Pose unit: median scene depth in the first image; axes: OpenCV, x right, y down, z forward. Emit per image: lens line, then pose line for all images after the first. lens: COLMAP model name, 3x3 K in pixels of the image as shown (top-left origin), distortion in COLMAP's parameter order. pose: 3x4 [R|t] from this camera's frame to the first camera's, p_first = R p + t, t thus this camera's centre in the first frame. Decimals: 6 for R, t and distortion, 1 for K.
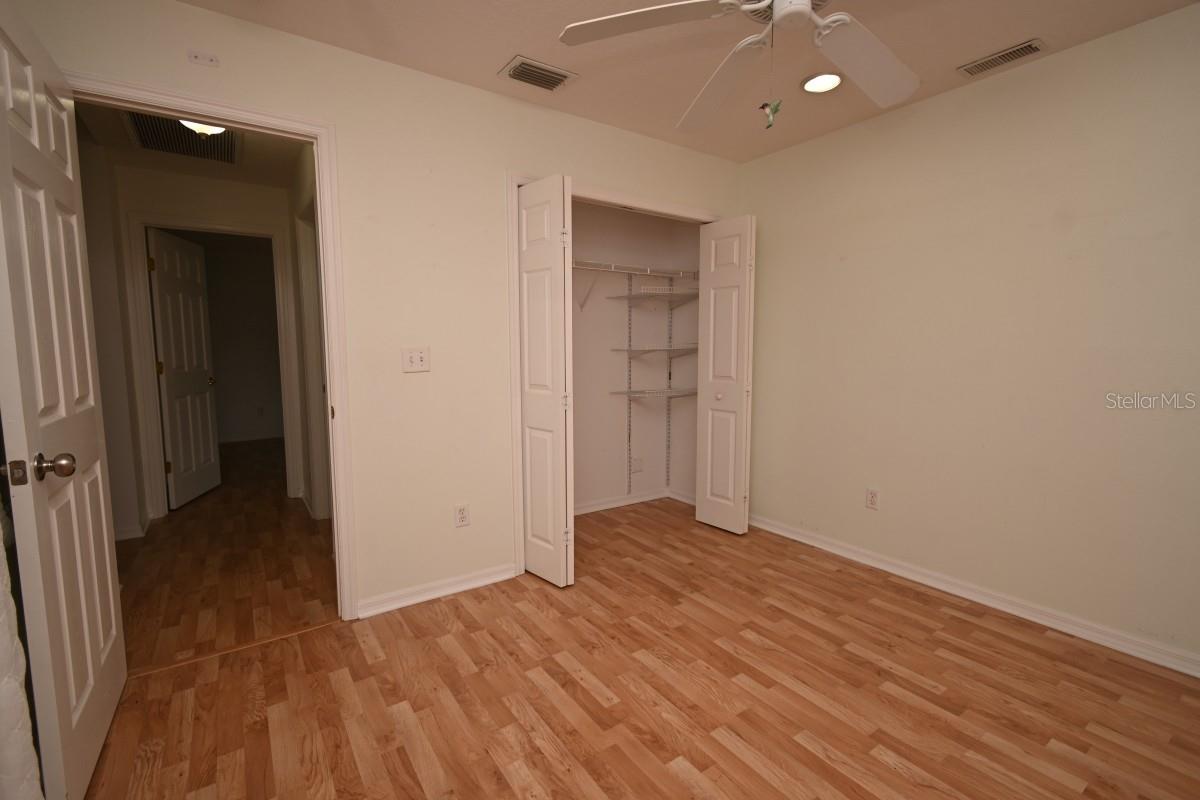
lens RADIAL K [[530.3, 0, 600.0], [0, 530.3, 400.0], [0, 0, 1]] dist [0.011708, -0.004996]
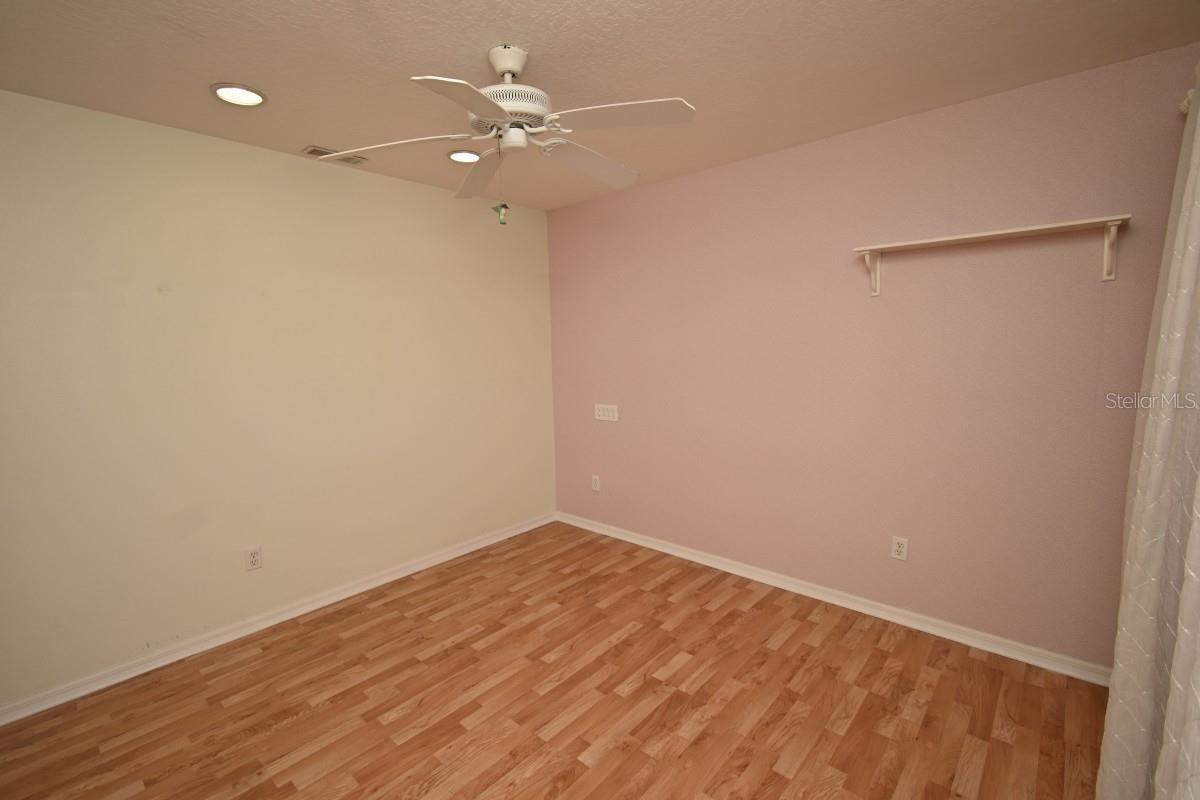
lens RADIAL K [[530.3, 0, 600.0], [0, 530.3, 400.0], [0, 0, 1]] dist [0.011708, -0.004996]
pose [[-0.232913, -0.105997, 0.966704, -0.657418], [0.119148, 0.983443, 0.136539, -0.185775], [-0.965171, 0.146983, -0.216428, 0.793629]]
